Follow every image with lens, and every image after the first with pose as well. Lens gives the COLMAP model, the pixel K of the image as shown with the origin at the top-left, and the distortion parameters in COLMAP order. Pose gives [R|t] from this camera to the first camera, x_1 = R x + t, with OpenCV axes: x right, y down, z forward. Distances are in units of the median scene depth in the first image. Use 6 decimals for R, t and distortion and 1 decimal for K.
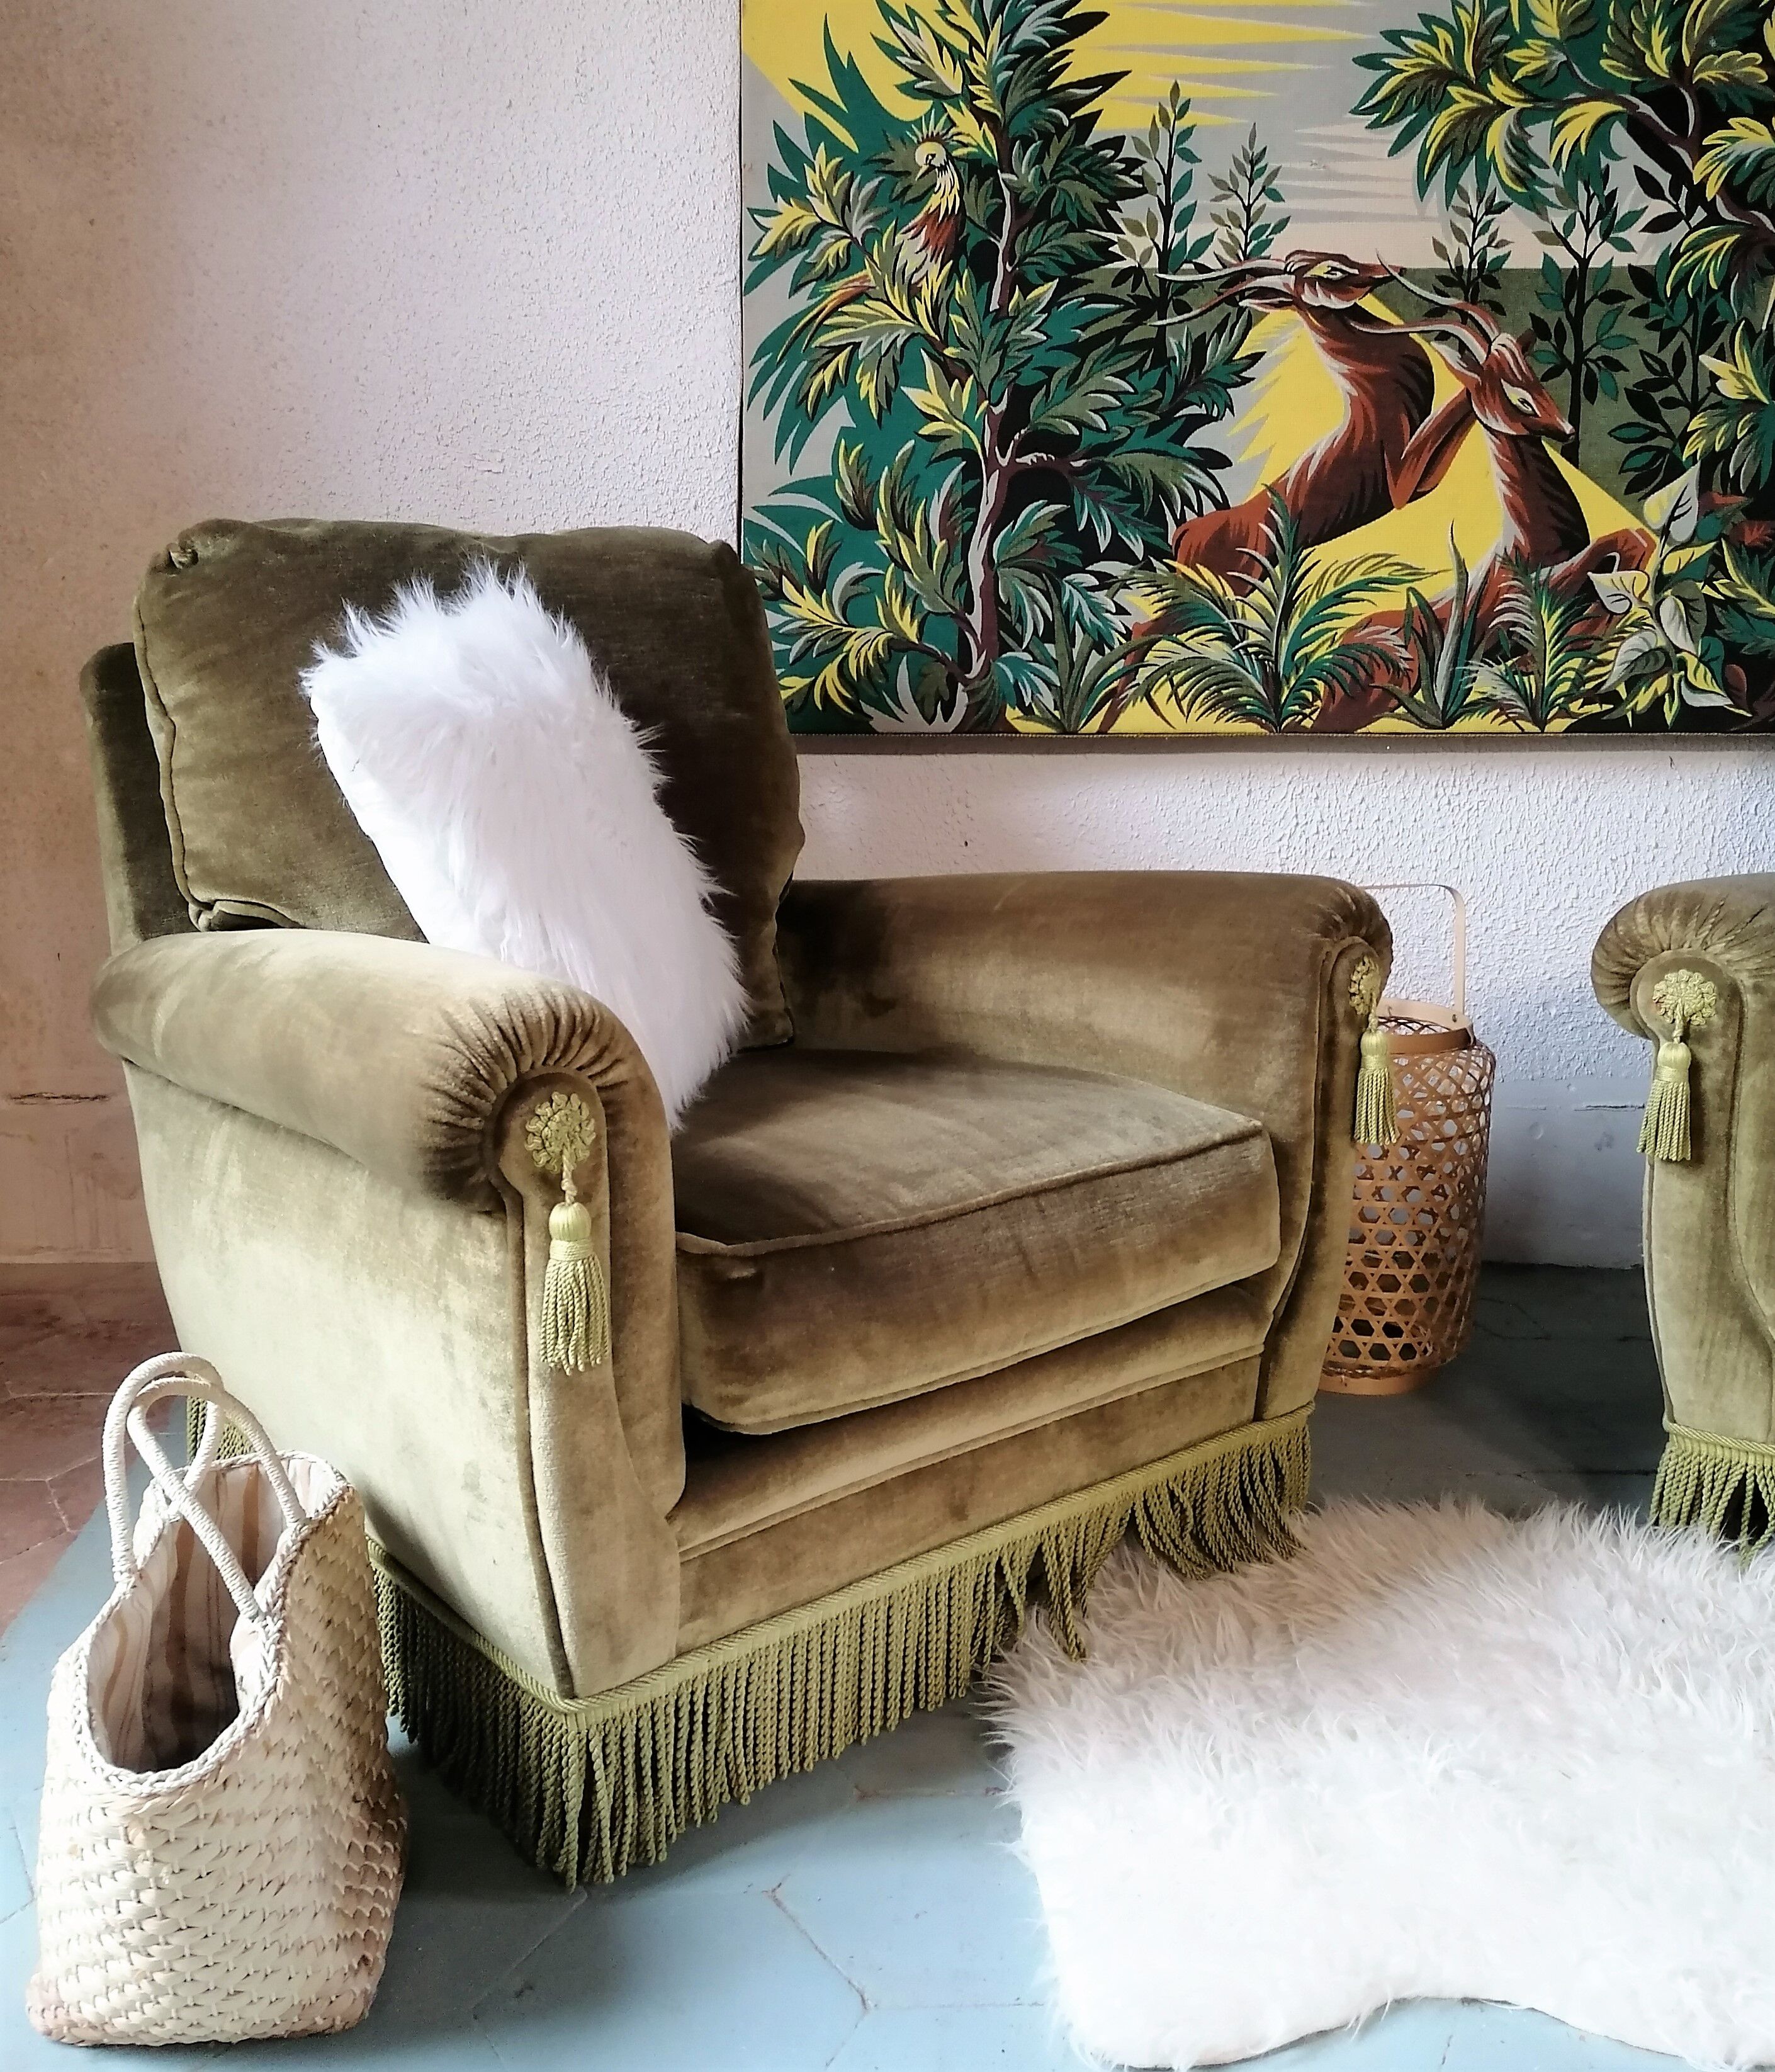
lens RADIAL K [[1870.9, 0, 802.5], [0, 1870.9, 1035.0], [0, 0, 1]] dist [0.059181, -0.072769]
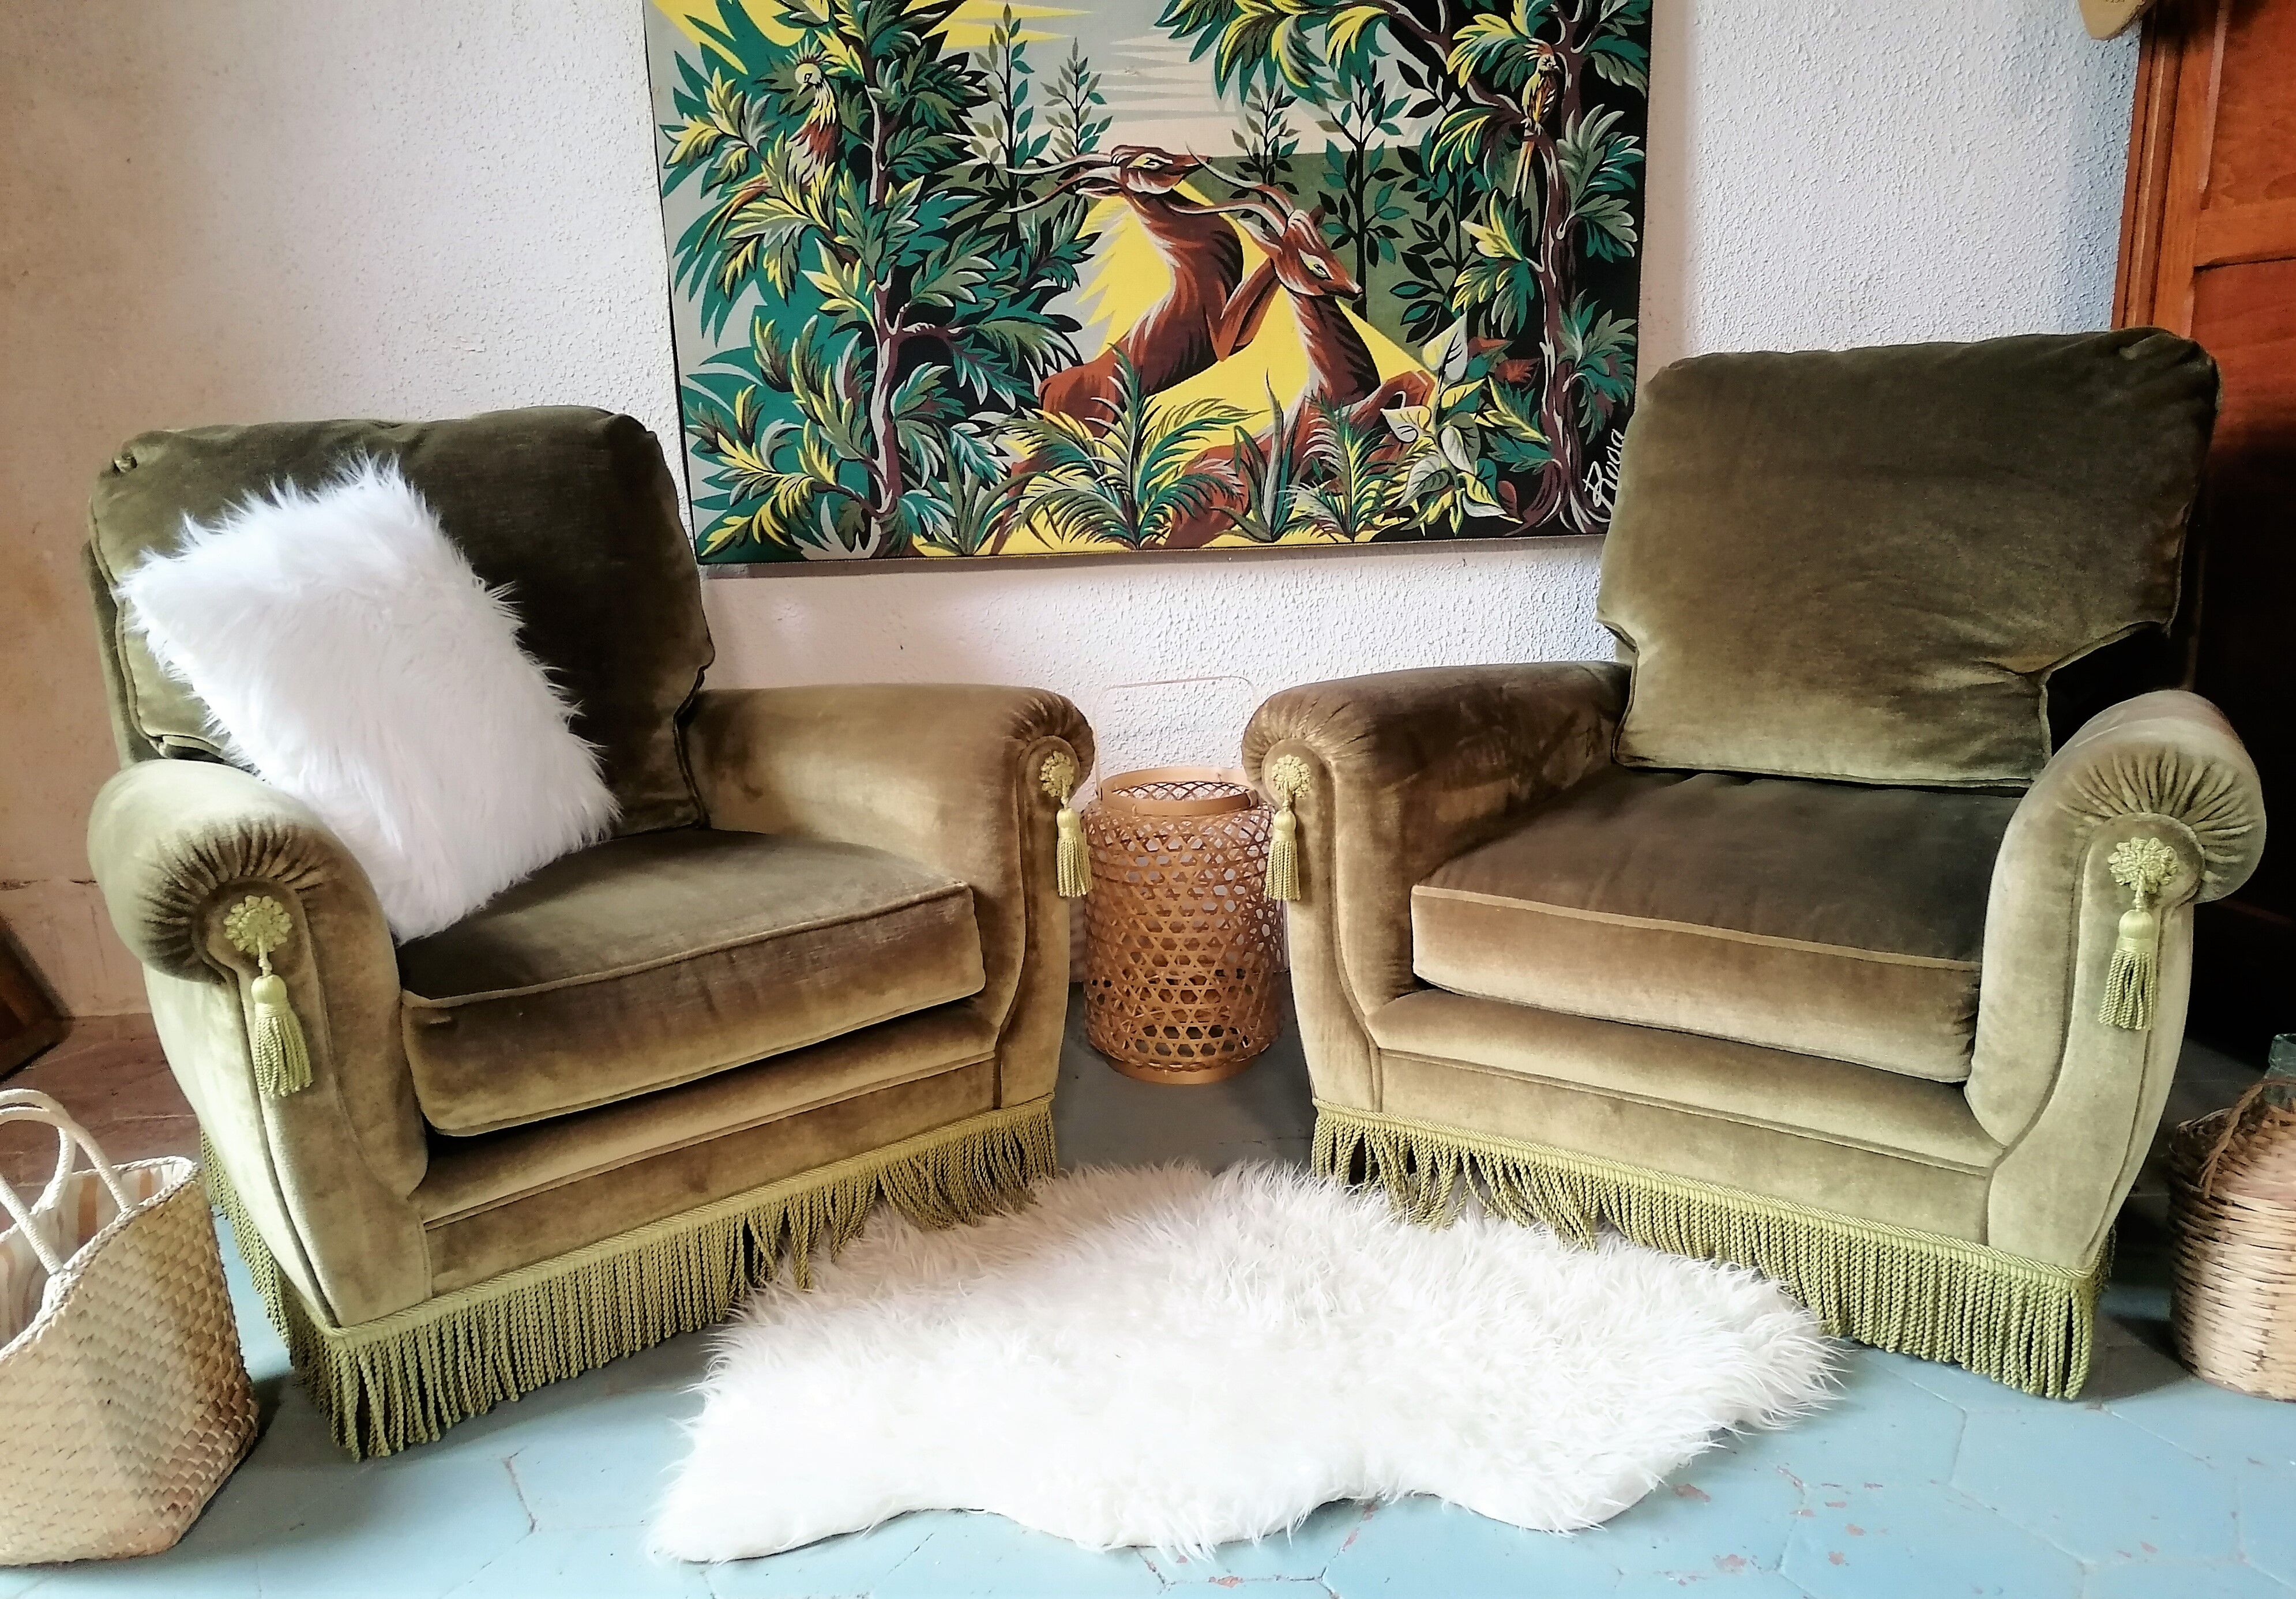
lens RADIAL K [[1736.6, 0, 1136.4], [0, 1736.6, 878.1], [0, 0, 1]] dist [0.103308, -0.111040]
pose [[0.999349, -0.033247, -0.014007, 0.271622], [0.034076, 0.997379, 0.063833, -0.021660], [0.011848, -0.064269, 0.997862, -0.146810]]
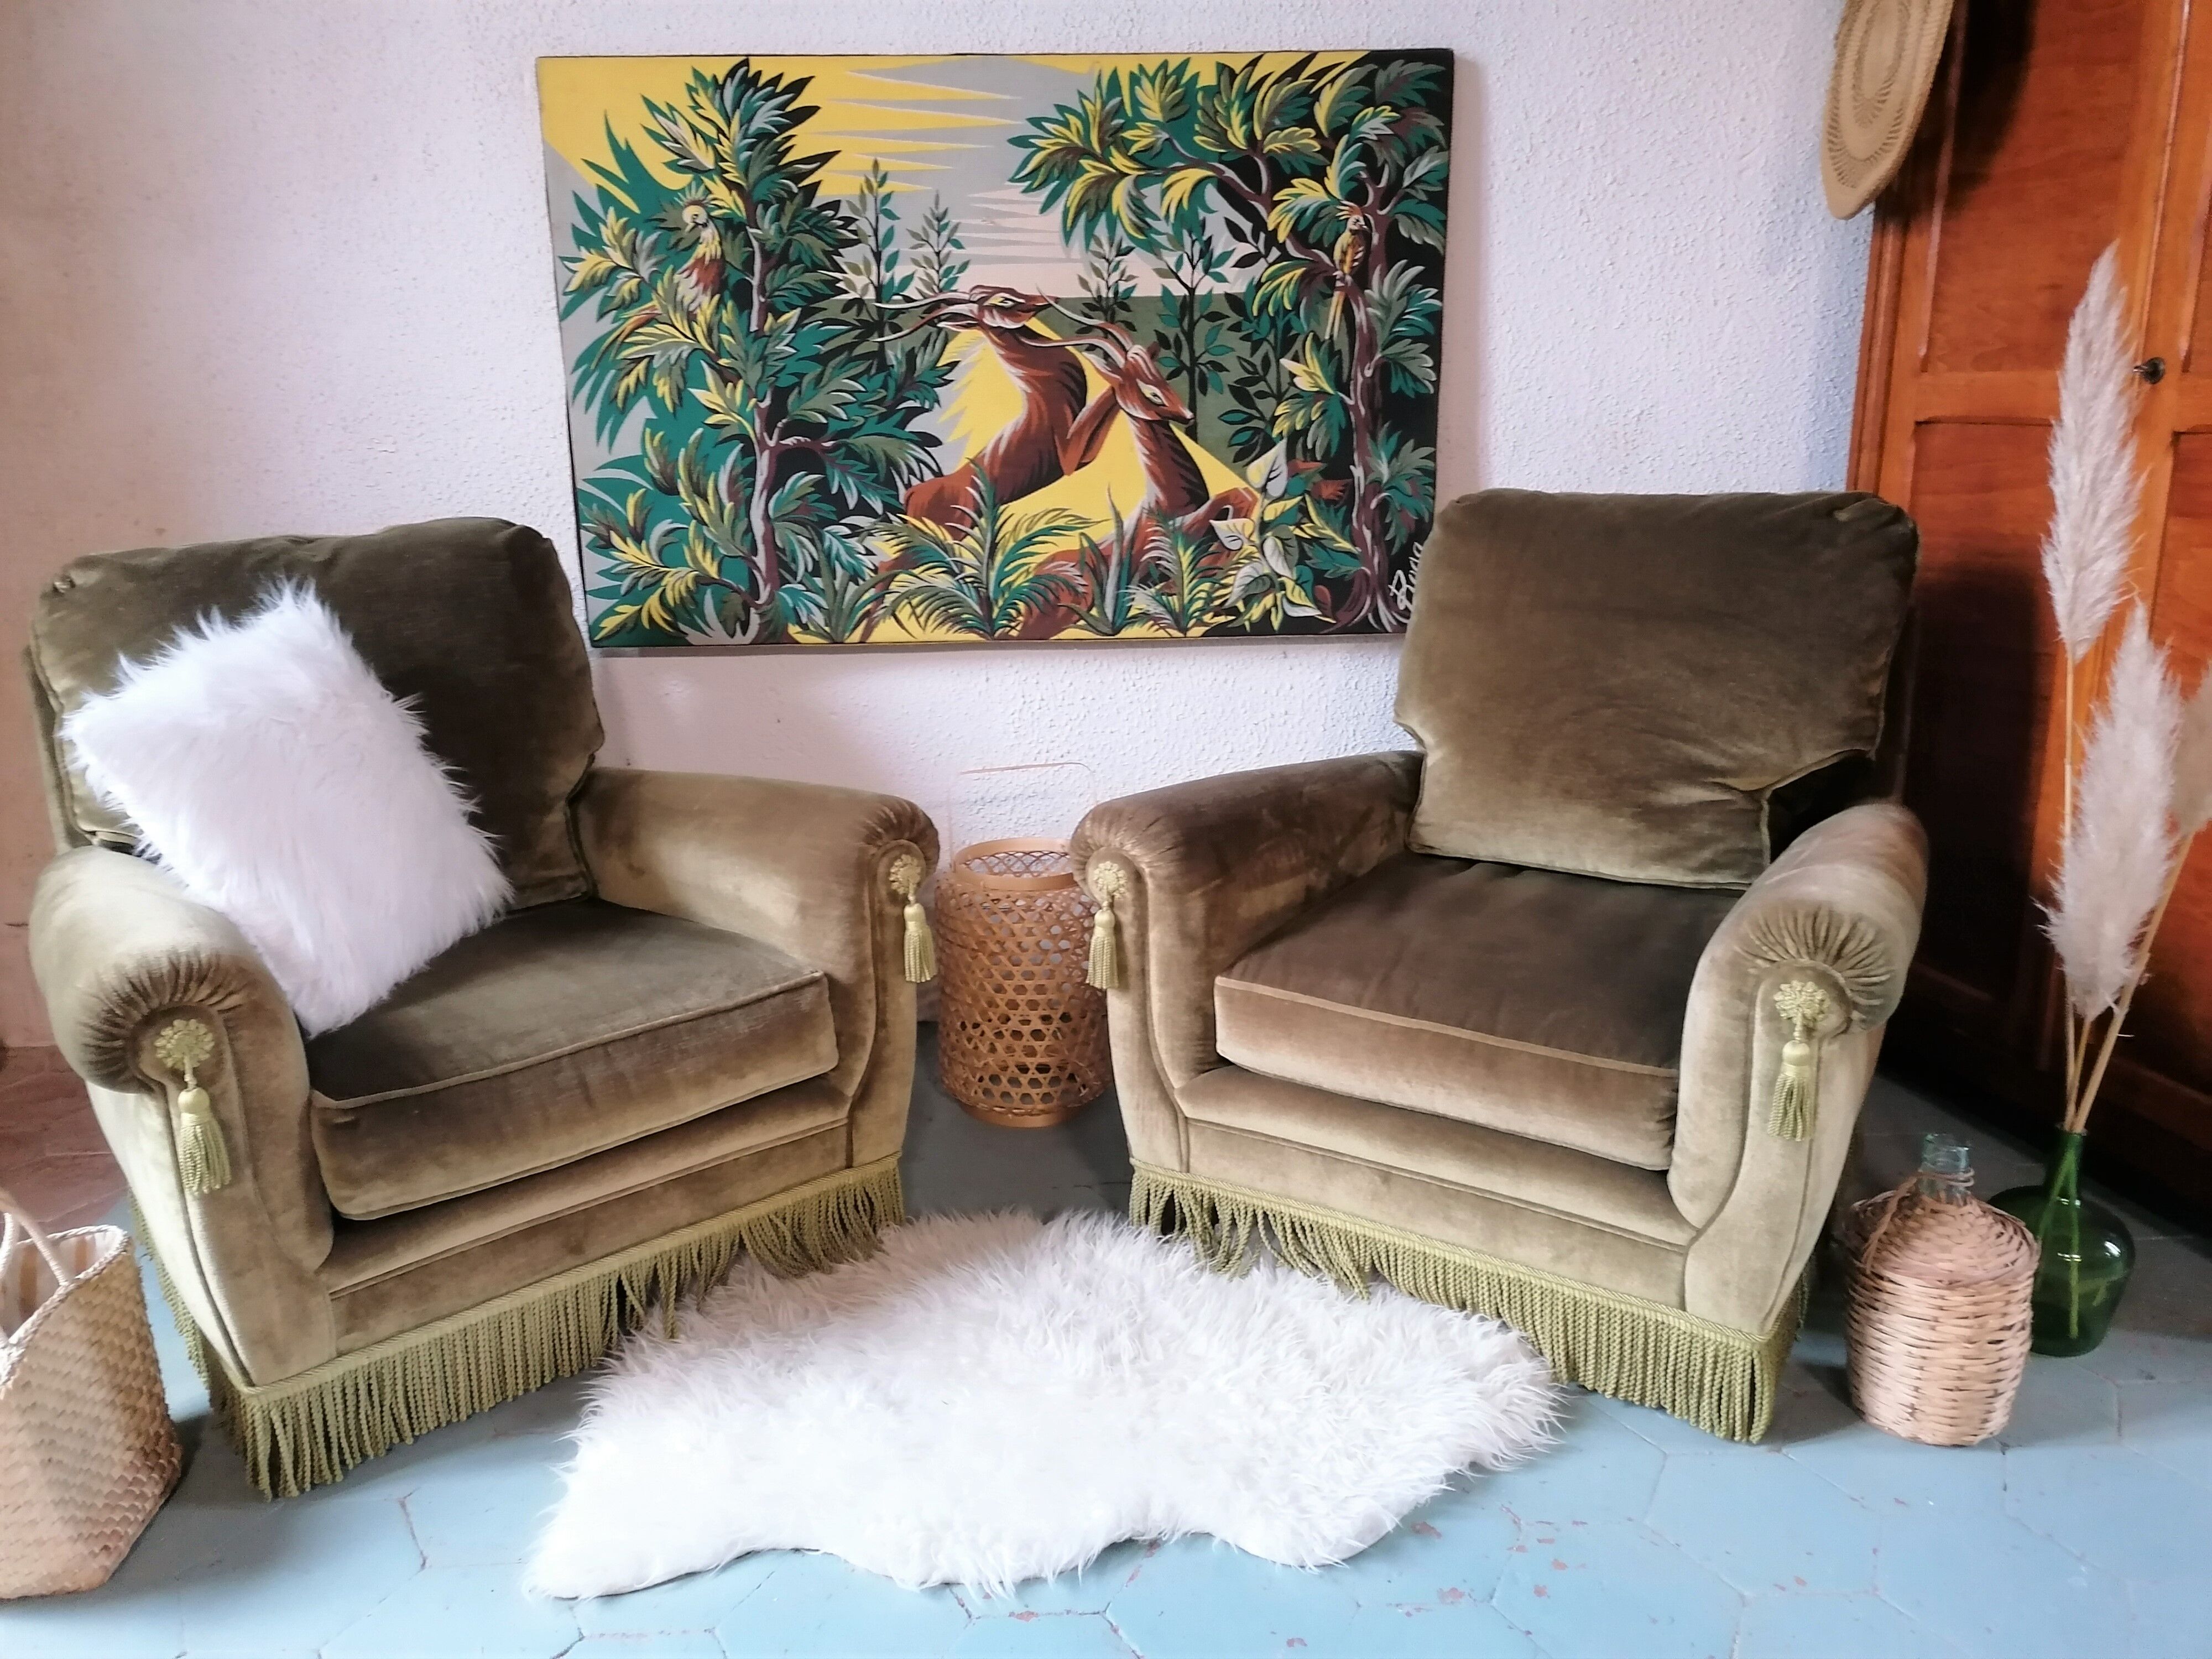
lens RADIAL K [[1666.4, 0, 1089.3], [0, 1666.4, 841.3], [0, 0, 1]] dist [0.102242, -0.107427]
pose [[0.999557, -0.022799, 0.019154, 0.308548], [0.021430, 0.997396, 0.068863, -0.101690], [-0.020674, -0.068422, 0.997442, -0.219718]]
